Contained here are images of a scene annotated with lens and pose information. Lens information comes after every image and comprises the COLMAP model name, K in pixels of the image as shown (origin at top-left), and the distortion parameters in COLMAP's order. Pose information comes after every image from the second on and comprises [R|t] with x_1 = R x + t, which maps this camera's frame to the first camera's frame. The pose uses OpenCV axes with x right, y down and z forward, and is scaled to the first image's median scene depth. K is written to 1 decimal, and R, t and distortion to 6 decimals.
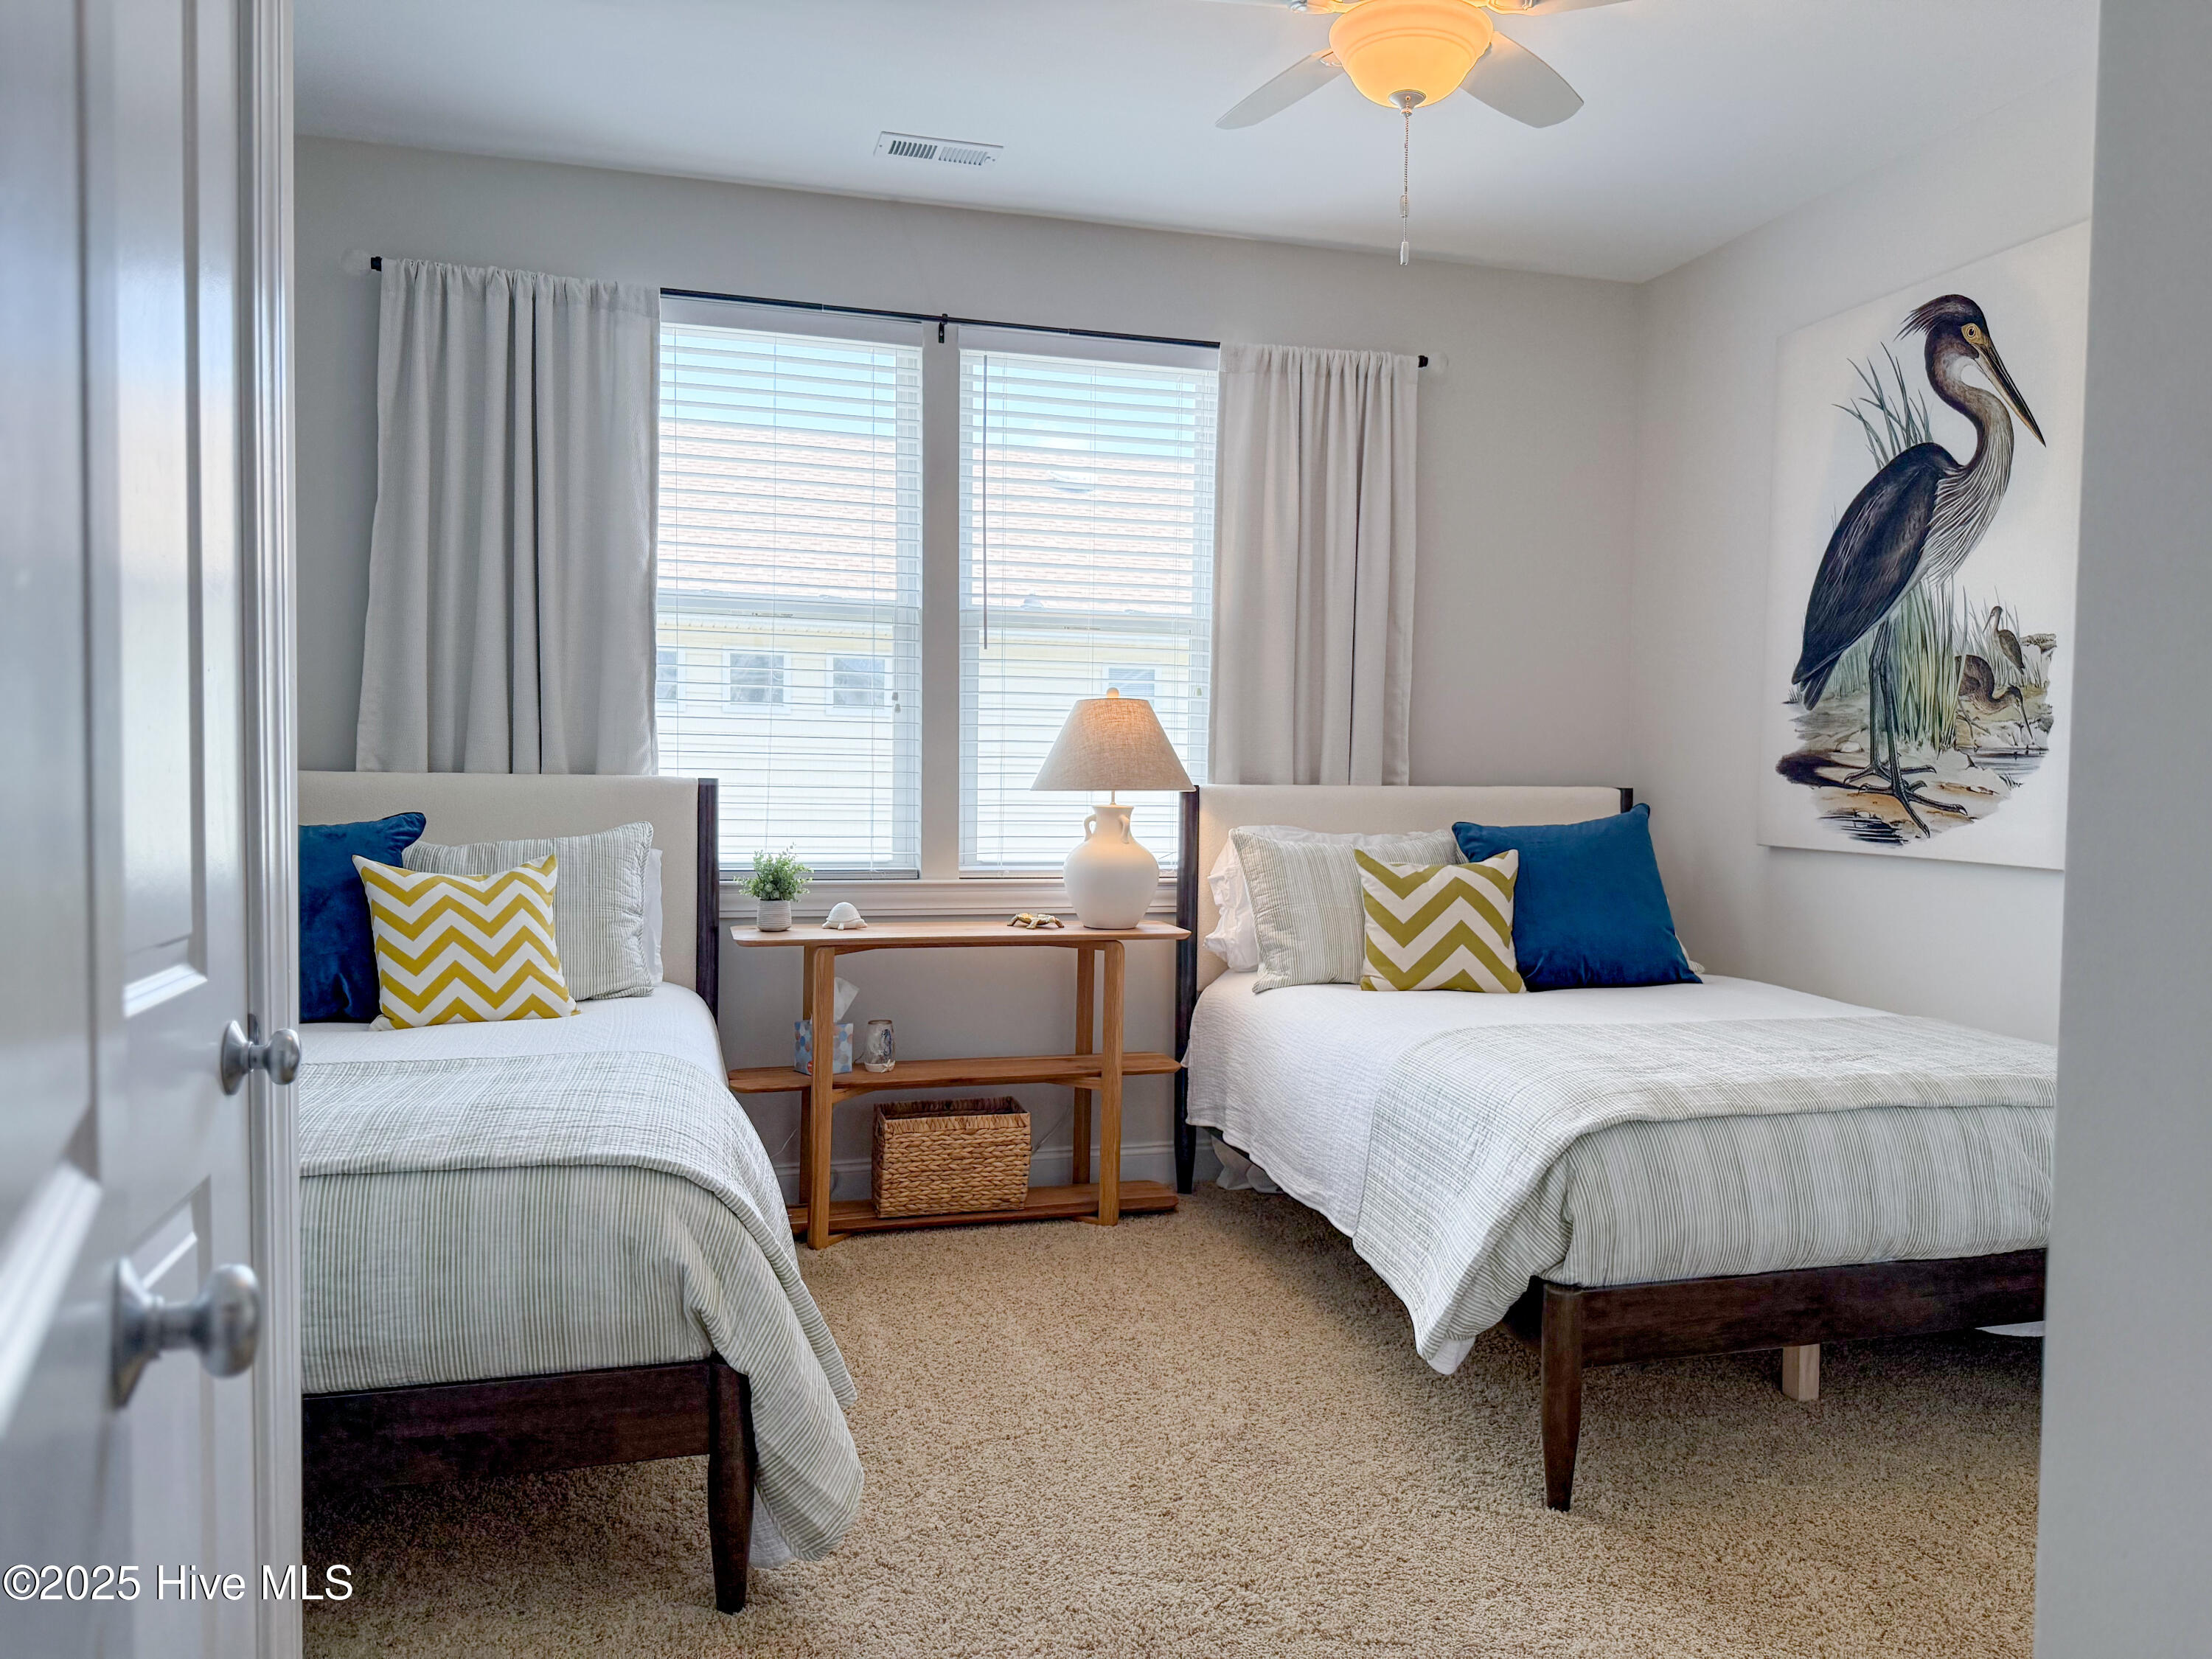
lens RADIAL K [[1546.2, 0, 1106.0], [0, 1546.2, 829.5], [0, 0, 1]] dist [0.178344, -0.354291]
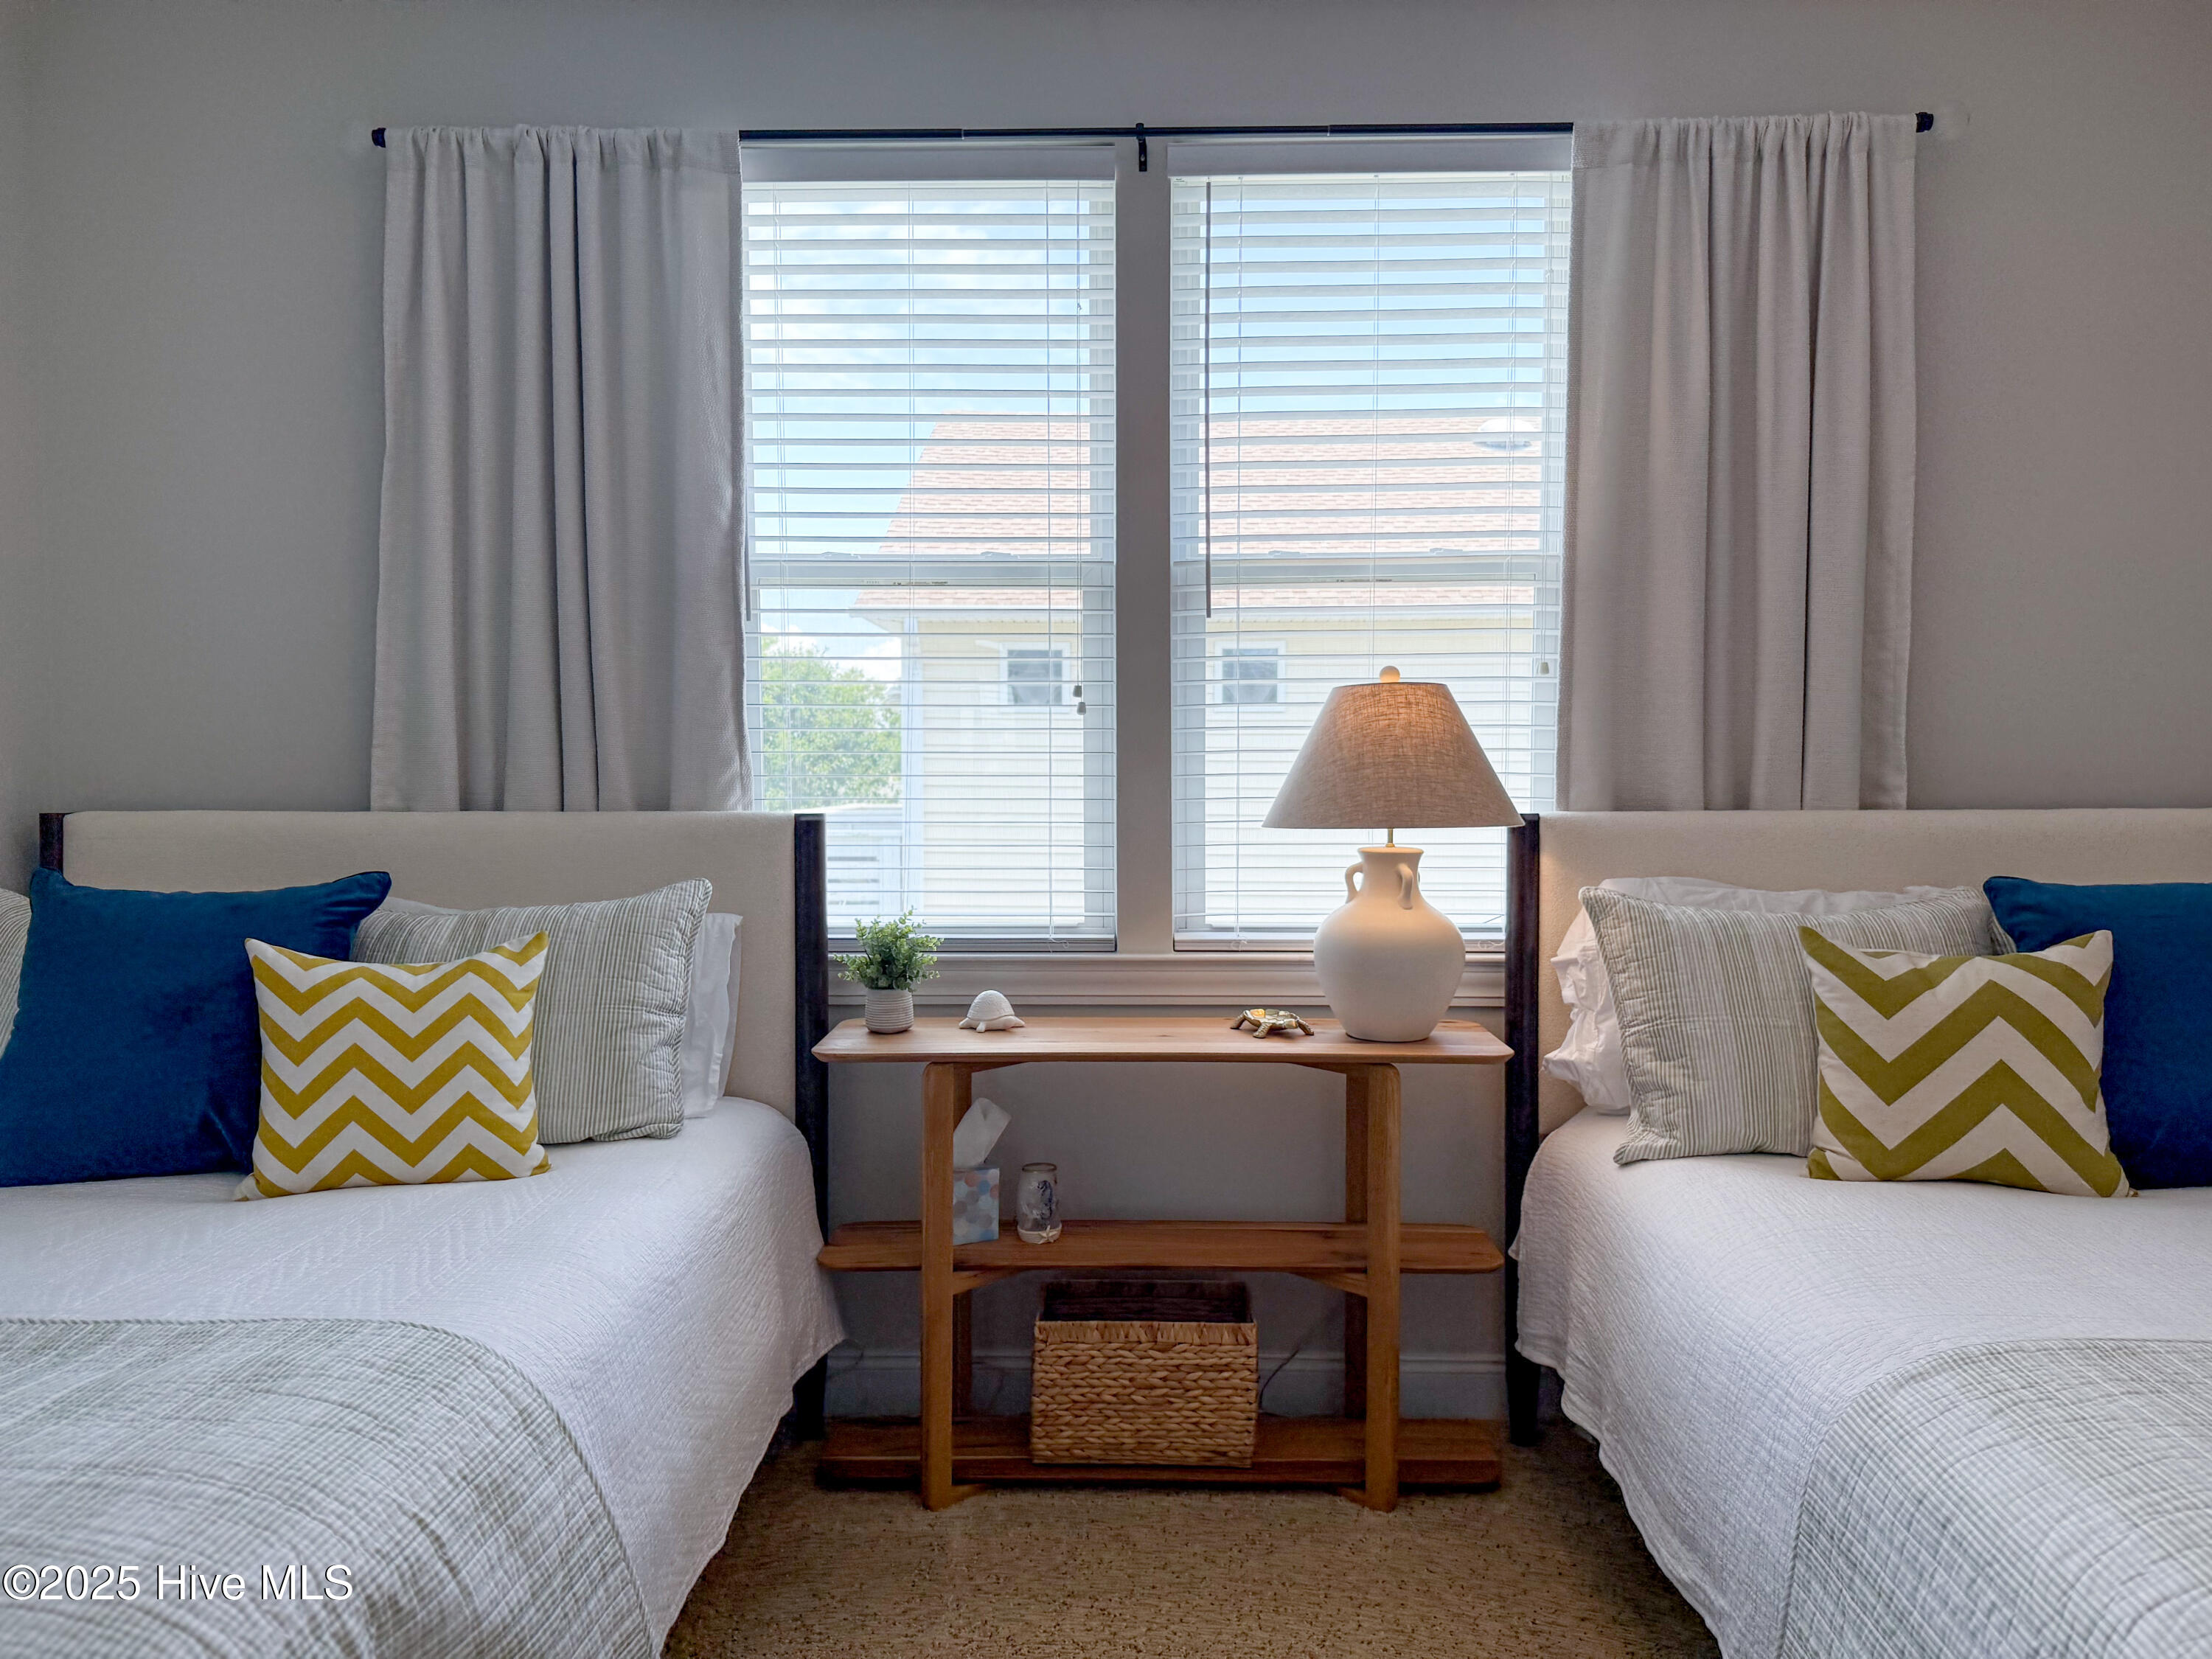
lens RADIAL K [[1563.6, 0, 1106.0], [0, 1563.6, 829.5], [0, 0, 1]] dist [0.094427, -0.144659]
pose [[0.958034, -0.003043, -0.286637, 0.080667], [0.004470, 0.999981, 0.004325, -0.027917], [0.286618, -0.005425, 0.958030, 0.349925]]
